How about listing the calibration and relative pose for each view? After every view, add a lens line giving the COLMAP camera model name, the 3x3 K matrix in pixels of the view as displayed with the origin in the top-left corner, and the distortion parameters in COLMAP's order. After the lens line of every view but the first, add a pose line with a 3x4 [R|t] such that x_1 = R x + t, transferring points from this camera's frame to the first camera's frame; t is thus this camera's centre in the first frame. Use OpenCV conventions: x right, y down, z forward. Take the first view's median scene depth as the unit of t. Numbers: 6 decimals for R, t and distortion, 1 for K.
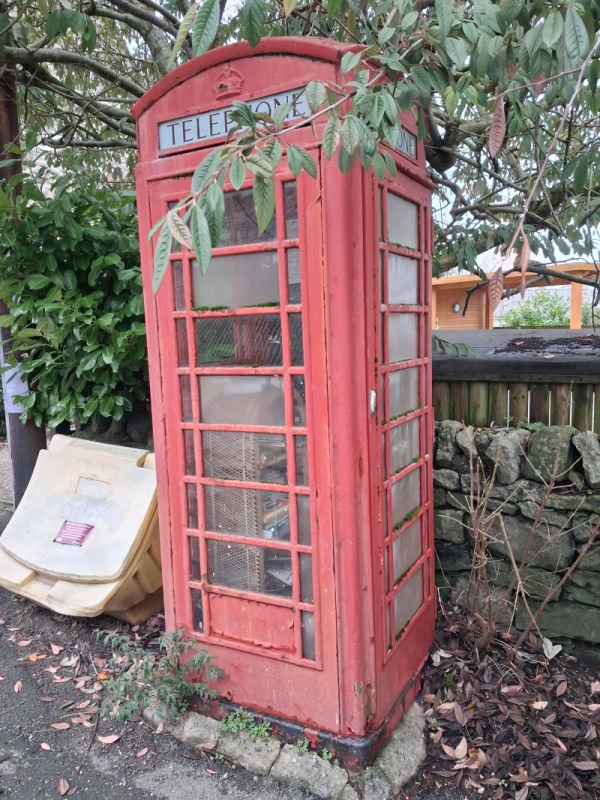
lens RADIAL K [[625.6, 0, 303.6], [0, 625.6, 403.3], [0, 0, 1]] dist [0.033673, -0.016157]
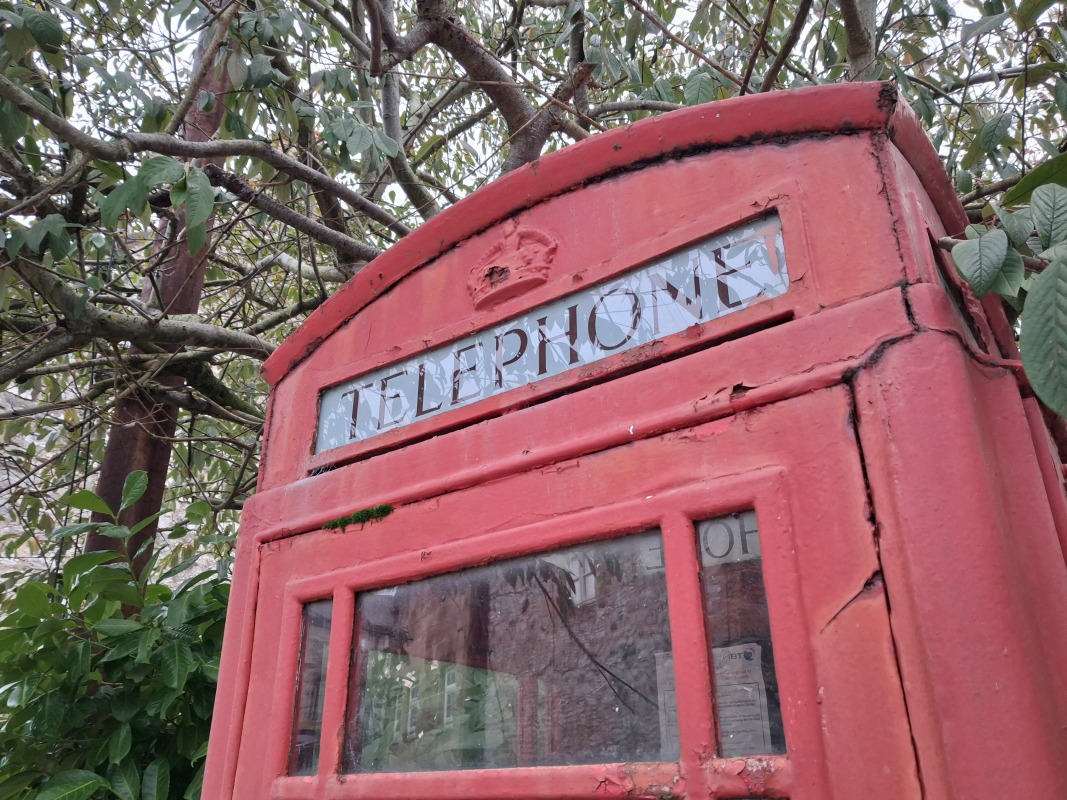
lens RADIAL K [[834.4, 0, 536.6], [0, 834.4, 403.8], [0, 0, 1]] dist [0.033673, -0.016157]
pose [[0.991181, -0.031325, -0.128761, -0.048117], [-0.040991, 0.851529, -0.522703, -0.198239], [0.126018, 0.523371, 0.842735, 0.635085]]
